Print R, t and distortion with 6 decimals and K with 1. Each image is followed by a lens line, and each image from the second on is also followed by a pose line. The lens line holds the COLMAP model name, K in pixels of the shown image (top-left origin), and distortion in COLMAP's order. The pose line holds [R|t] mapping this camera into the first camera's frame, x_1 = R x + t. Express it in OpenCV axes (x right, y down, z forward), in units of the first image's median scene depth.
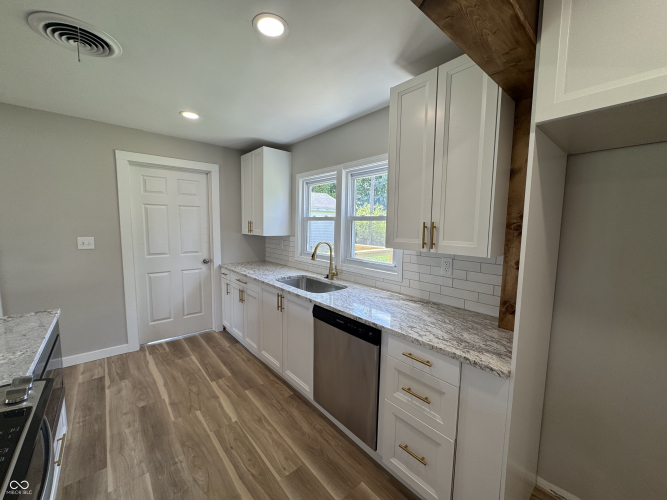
lens RADIAL K [[265.8, 0, 335.0], [0, 265.8, 251.1], [0, 0, 1]] dist [-0.008416, 0.001776]
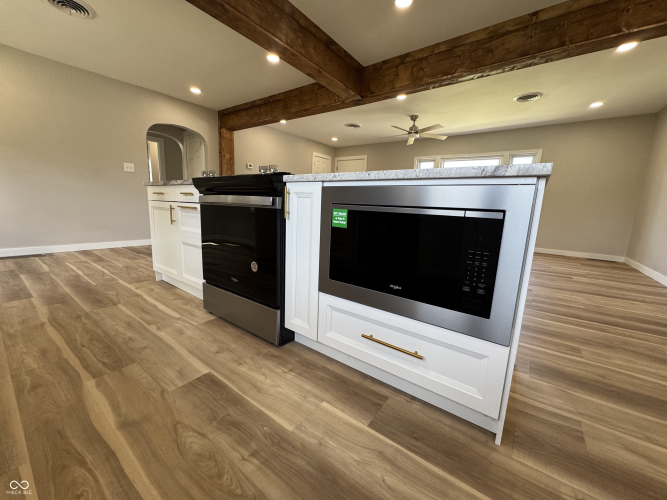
lens RADIAL K [[265.8, 0, 333.7], [0, 265.8, 250.9], [0, 0, 1]] dist [-0.008416, 0.001776]
pose [[-0.975672, -0.013926, -0.218795, -0.419723], [-0.074121, 0.960167, 0.269417, 0.180496], [0.206328, 0.279080, -0.937840, 0.923300]]
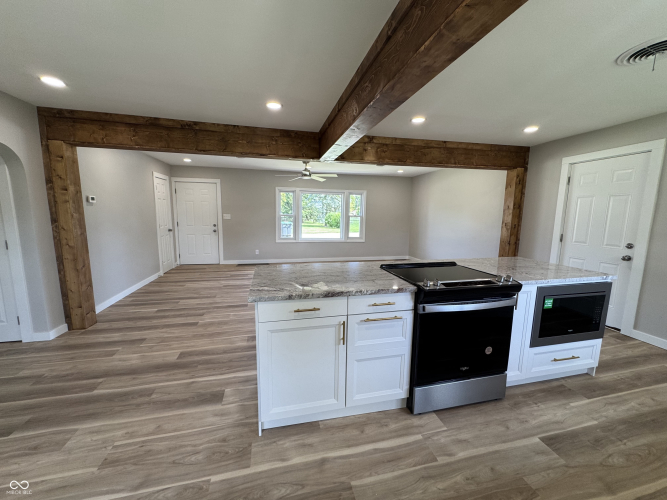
lens RADIAL K [[265.8, 0, 332.4], [0, 265.8, 250.0], [0, 0, 1]] dist [-0.008416, 0.001776]
pose [[-0.465324, 0.107290, -0.878614, 0.484040], [-0.111172, 0.977682, 0.178265, 0.015653], [0.878131, 0.180628, -0.443011, 0.222738]]
